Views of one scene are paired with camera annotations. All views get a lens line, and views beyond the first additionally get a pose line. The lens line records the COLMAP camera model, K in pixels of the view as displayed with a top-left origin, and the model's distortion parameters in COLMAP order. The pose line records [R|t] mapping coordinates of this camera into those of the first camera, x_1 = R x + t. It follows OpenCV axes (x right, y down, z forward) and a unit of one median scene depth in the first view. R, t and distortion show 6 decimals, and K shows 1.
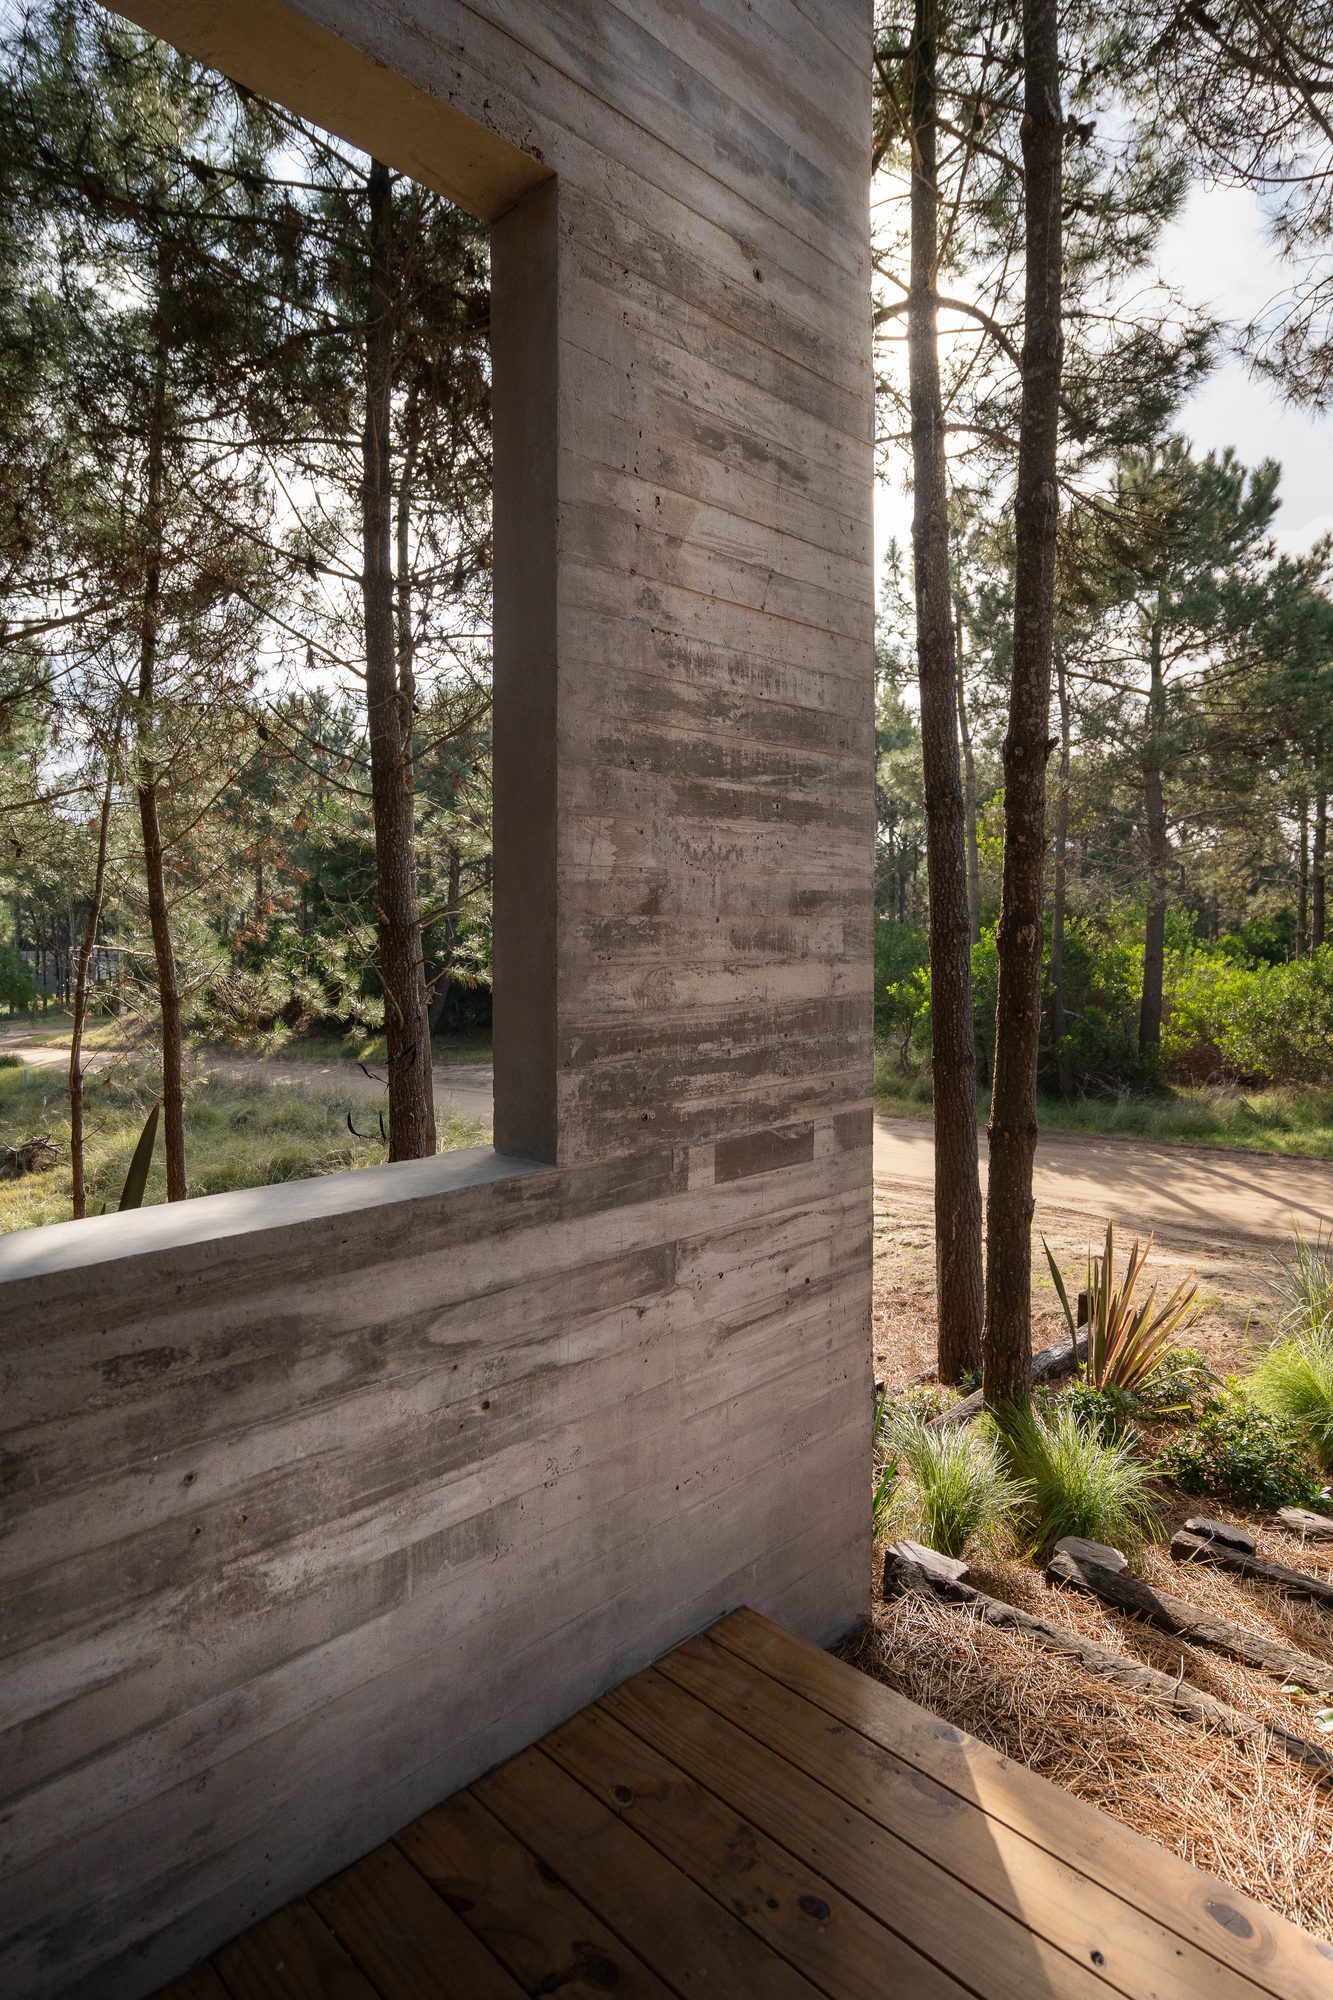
lens RADIAL K [[1100.0, 0, 667.5], [0, 1100.0, 921.3], [0, 0, 1]] dist [-0.004238, 0.002730]
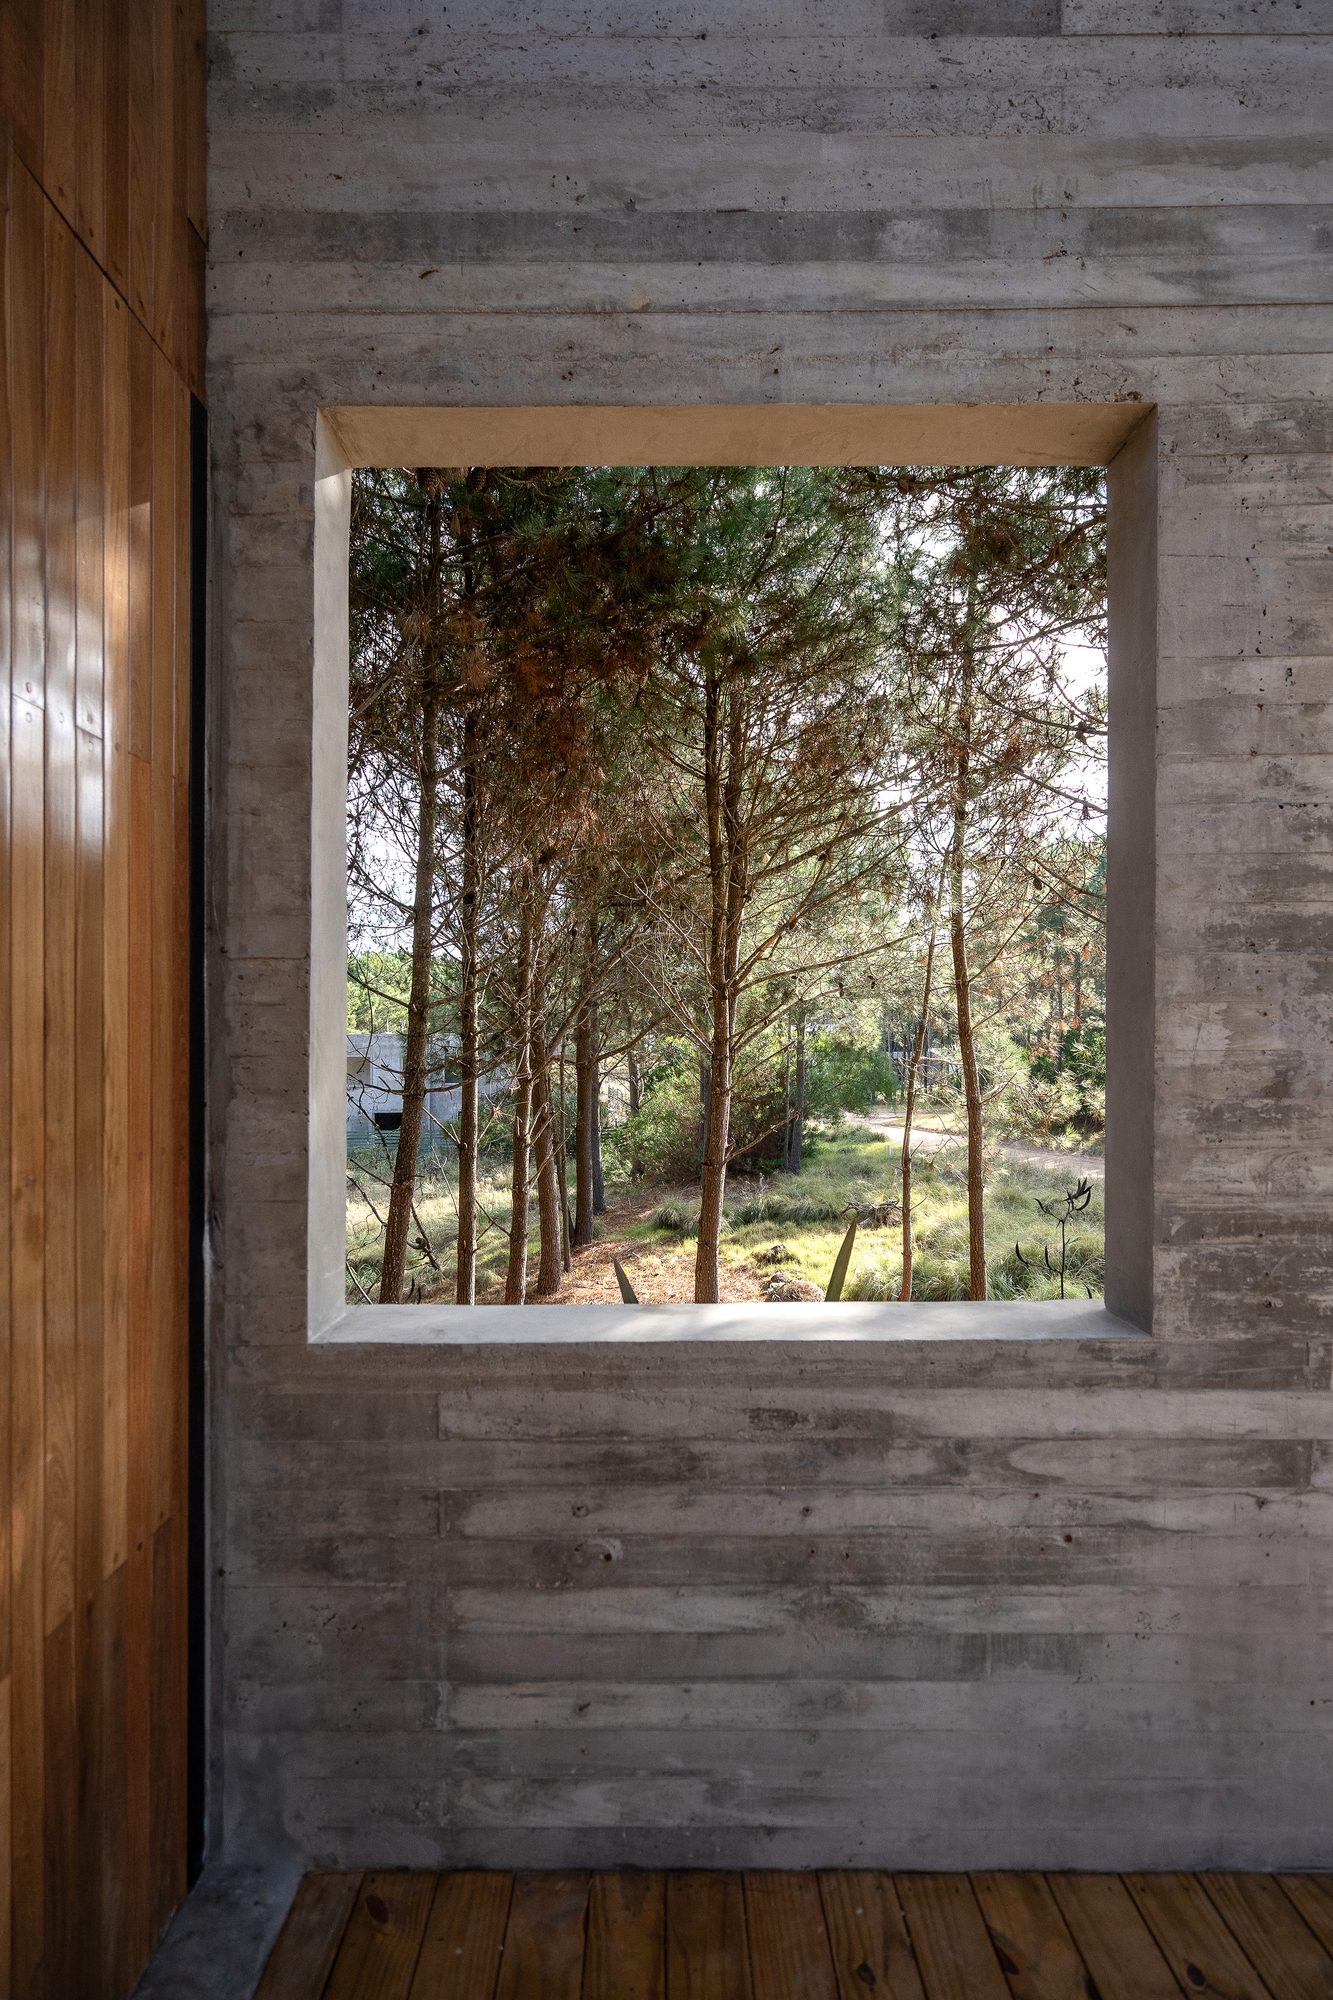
lens RADIAL K [[952.0, 0, 666.5], [0, 952.0, 1000.0], [0, 0, 1]] dist [-0.001072, 0.000750]
pose [[0.705911, -0.016446, -0.708109, 0.221607], [0.001815, 0.999769, -0.021411, -0.082834], [0.708298, 0.013829, 0.705778, 0.011635]]
